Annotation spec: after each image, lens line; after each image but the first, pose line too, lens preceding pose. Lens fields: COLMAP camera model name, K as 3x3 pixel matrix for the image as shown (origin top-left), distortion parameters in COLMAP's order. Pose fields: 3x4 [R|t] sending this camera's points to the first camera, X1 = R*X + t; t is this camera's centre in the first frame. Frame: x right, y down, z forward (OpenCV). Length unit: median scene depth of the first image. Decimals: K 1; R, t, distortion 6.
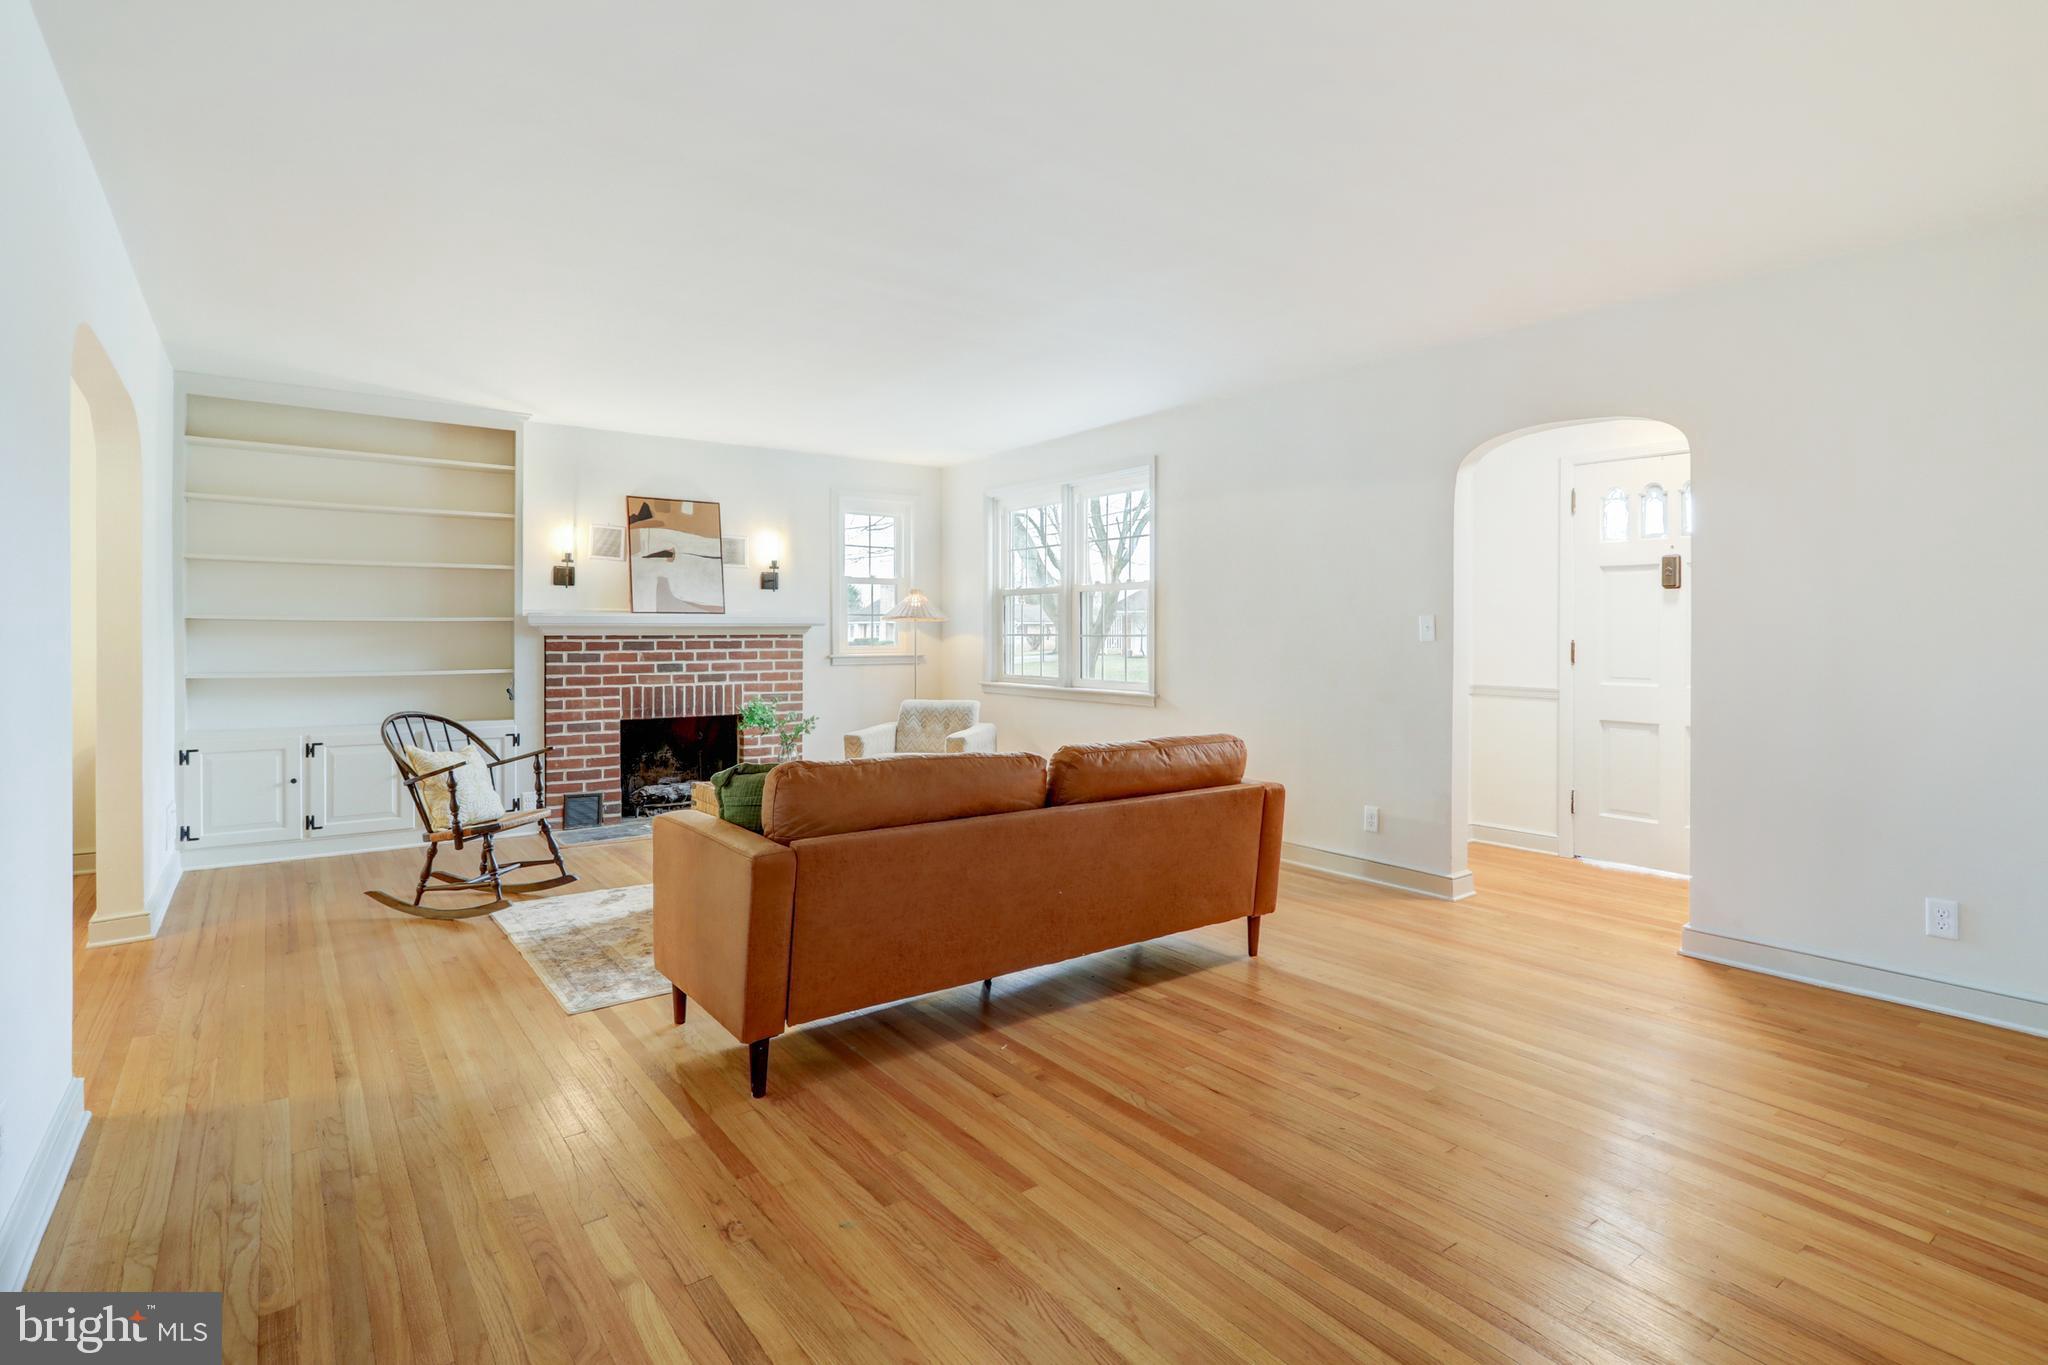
lens RADIAL K [[1012.1, 0, 1029.0], [0, 1012.1, 654.2], [0, 0, 1]] dist [0.002150, 0.000276]
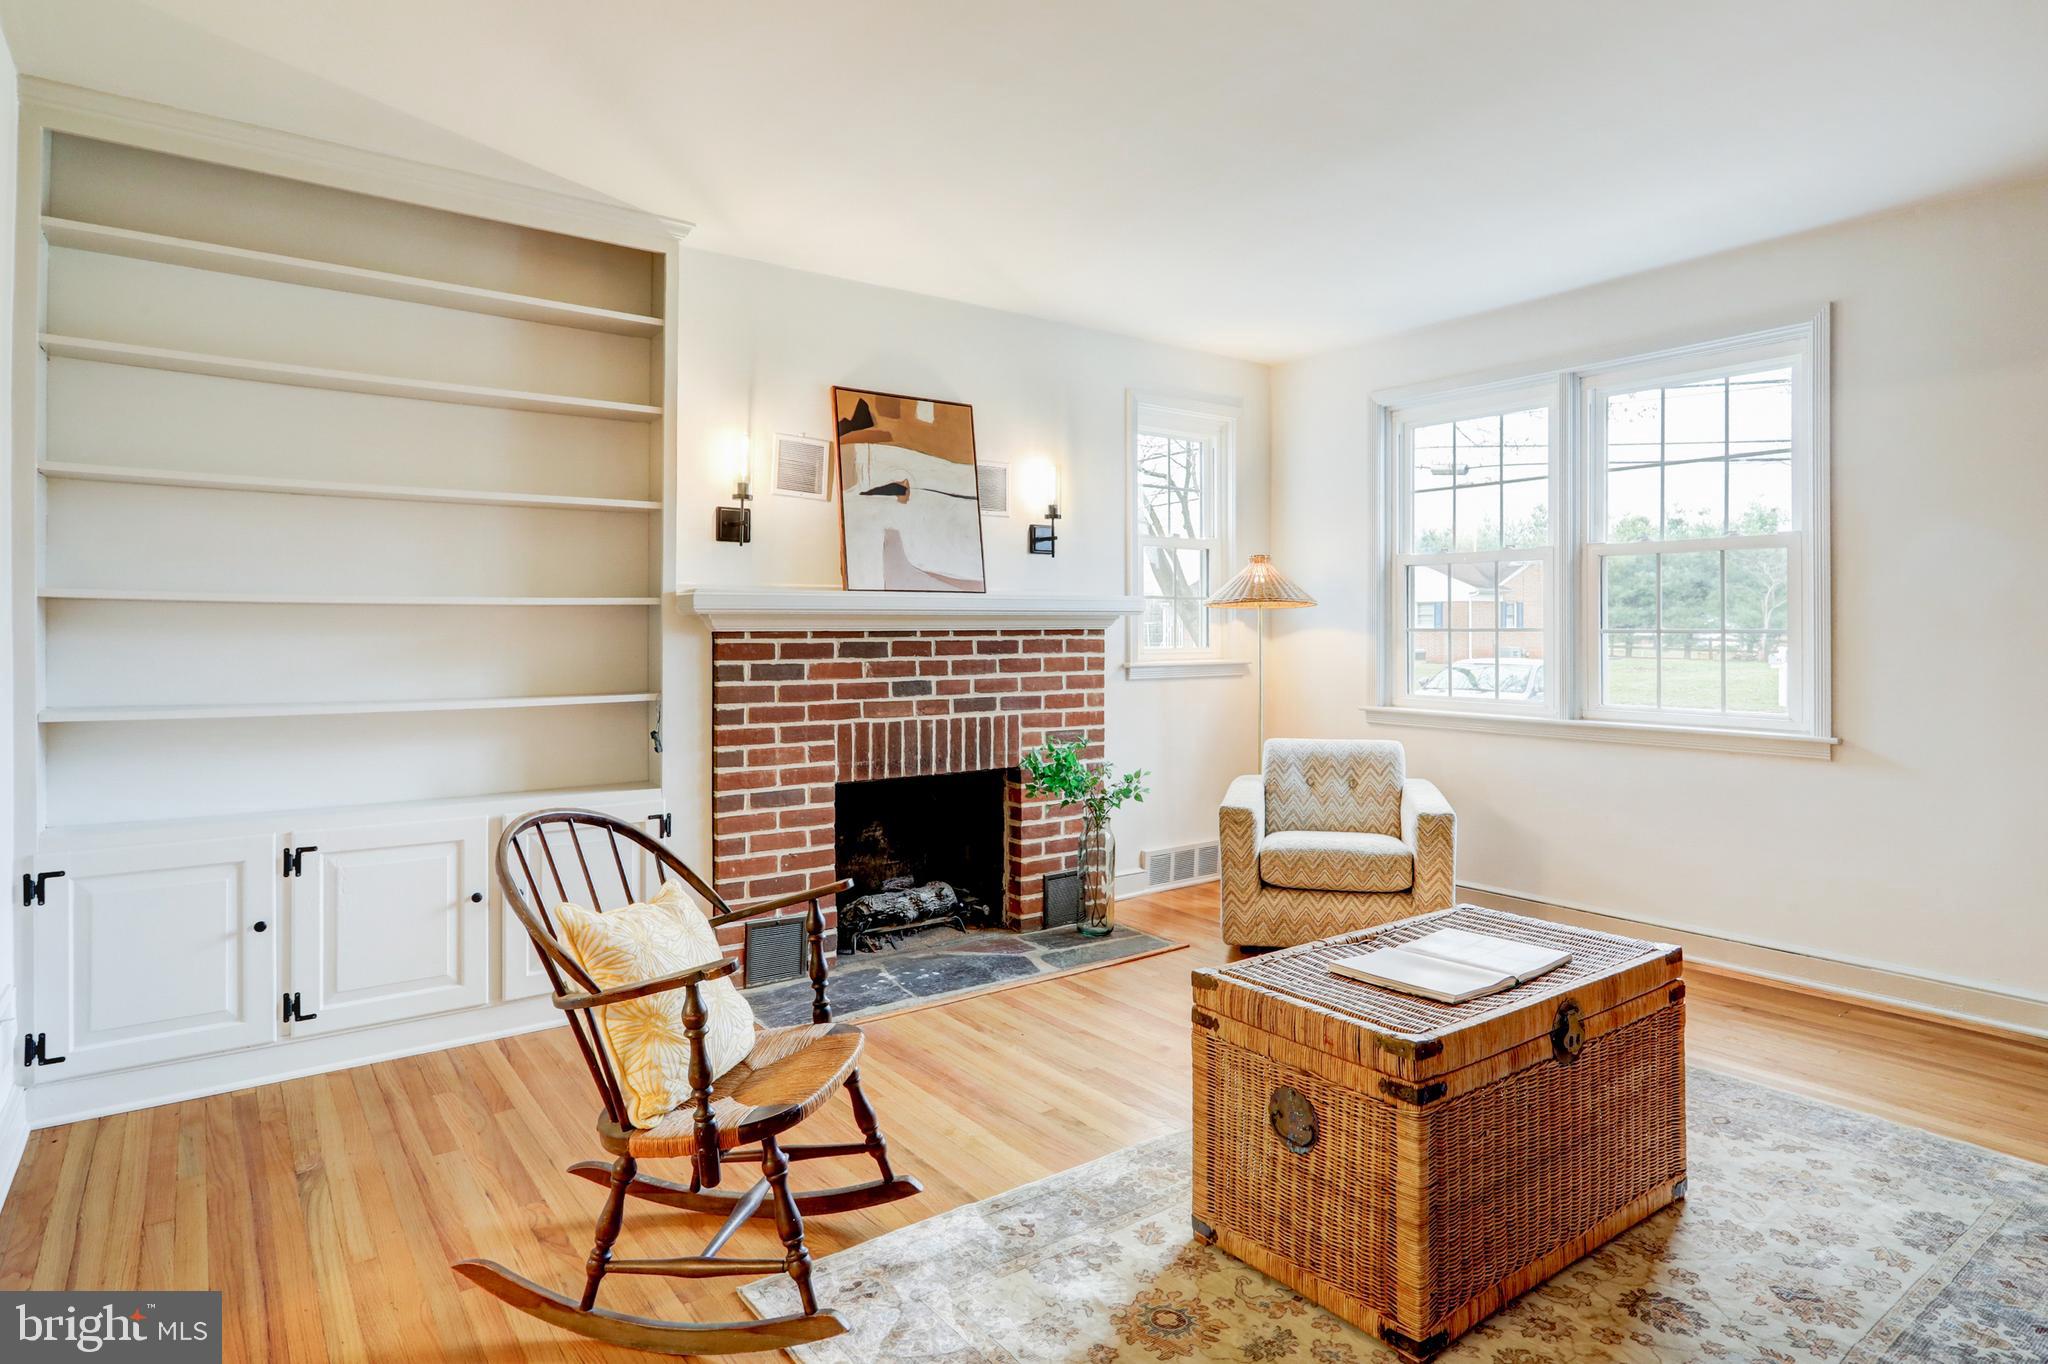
lens RADIAL K [[1102.5, 0, 1026.4], [0, 1102.5, 640.0], [0, 0, 1]] dist [-0.016032, 0.007380]
pose [[0.999979, -0.001506, 0.006239, -0.300374], [0.001574, 0.999939, -0.010898, -0.006824], [-0.006222, 0.010908, 0.999921, 0.391075]]
